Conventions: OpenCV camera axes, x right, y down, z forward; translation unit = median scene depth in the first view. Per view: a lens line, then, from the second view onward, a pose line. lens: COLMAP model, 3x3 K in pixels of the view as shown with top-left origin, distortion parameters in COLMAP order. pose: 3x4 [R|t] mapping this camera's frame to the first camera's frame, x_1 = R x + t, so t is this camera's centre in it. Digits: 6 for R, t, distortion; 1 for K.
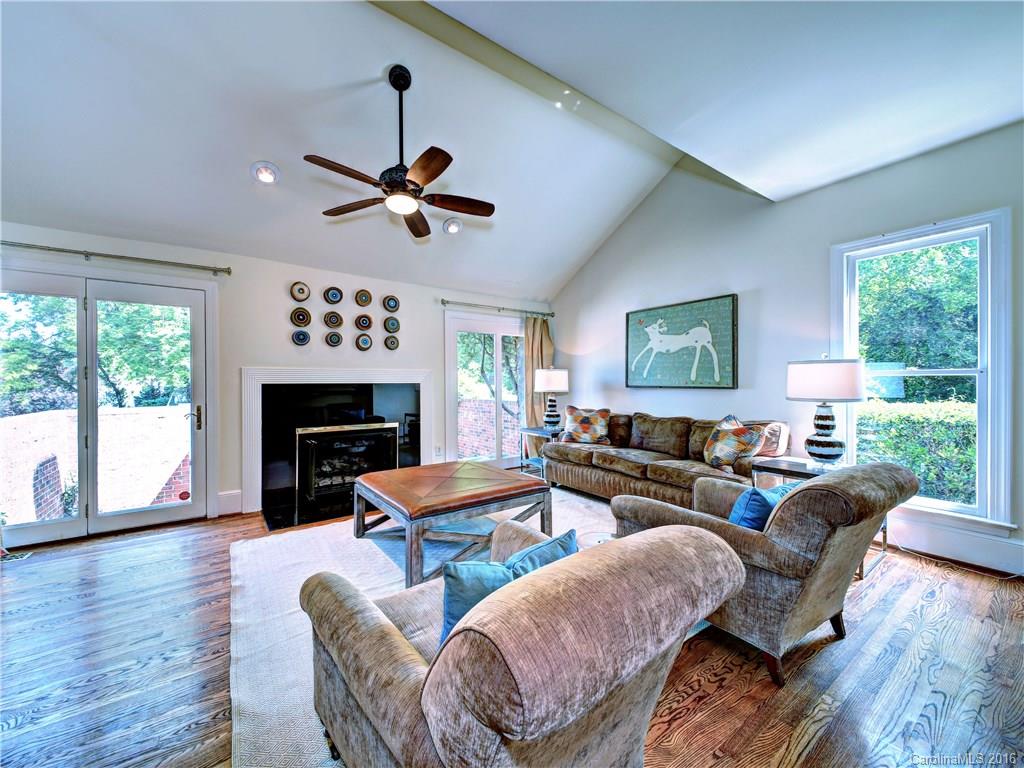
lens RADIAL K [[398.5, 0, 500.4], [0, 398.5, 384.6], [0, 0, 1]] dist [0.037346, -0.013378]
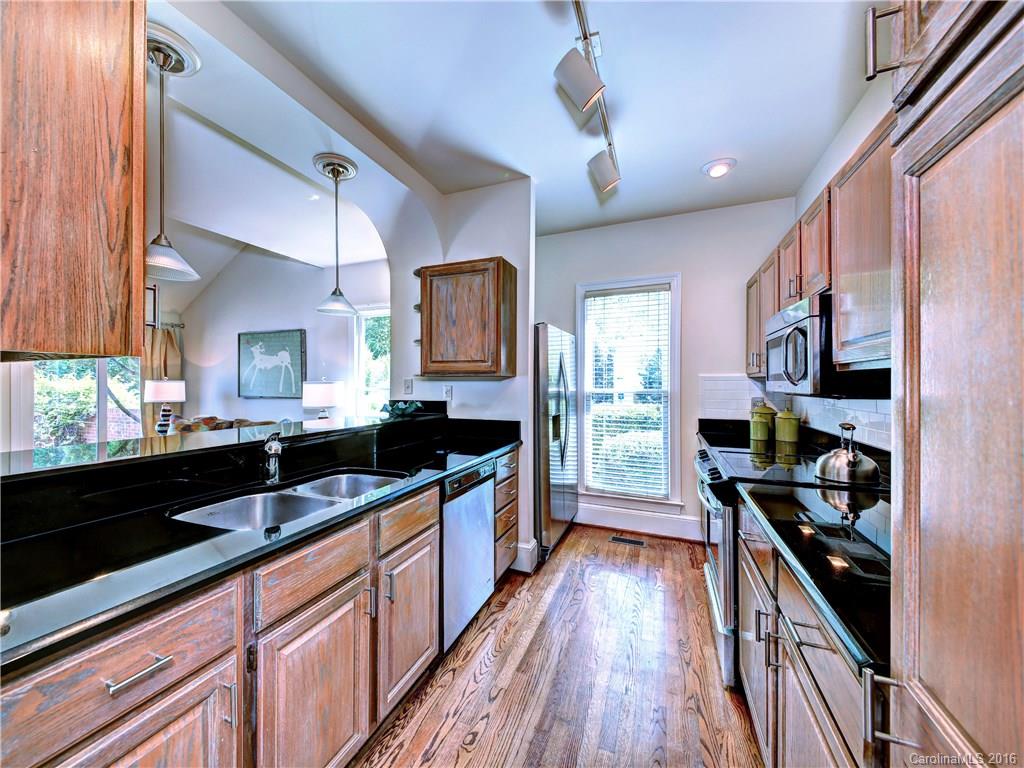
lens RADIAL K [[403.7, 0, 501.8], [0, 403.7, 381.9], [0, 0, 1]] dist [-0.001236, -0.000082]
pose [[0.836462, 0.000767, 0.548024, 0.351231], [0.003649, 0.999969, -0.006968, -0.029676], [-0.548013, 0.007828, 0.836433, -0.455191]]
